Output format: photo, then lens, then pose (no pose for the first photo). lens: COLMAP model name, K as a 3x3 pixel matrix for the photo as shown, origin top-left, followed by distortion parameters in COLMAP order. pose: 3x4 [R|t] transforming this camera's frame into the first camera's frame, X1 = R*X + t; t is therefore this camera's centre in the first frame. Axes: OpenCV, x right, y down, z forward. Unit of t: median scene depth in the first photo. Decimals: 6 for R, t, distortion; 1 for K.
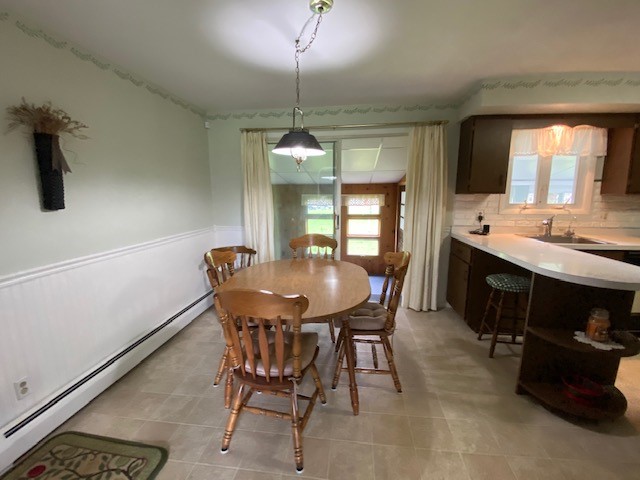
lens RADIAL K [[260.0, 0, 321.6], [0, 260.0, 240.4], [0, 0, 1]] dist [-0.037631, -0.000974]
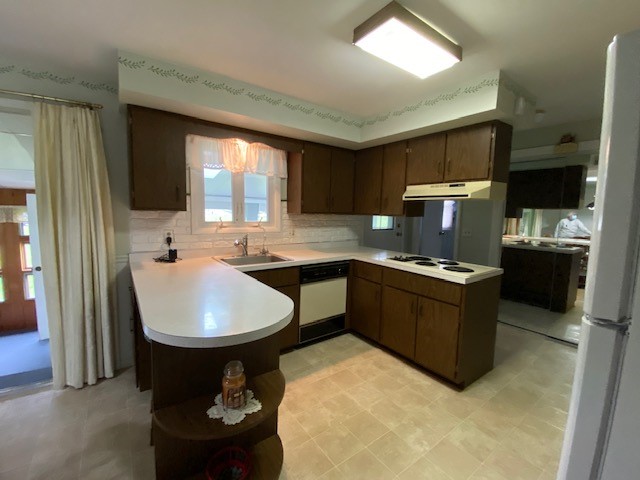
lens RADIAL K [[260.0, 0, 319.7], [0, 260.0, 241.4], [0, 0, 1]] dist [-0.037631, -0.000974]
pose [[0.692052, -0.050780, 0.720060, 0.398701], [0.087770, 0.996041, -0.014113, -0.034278], [-0.716492, 0.072967, 0.693769, 0.118214]]
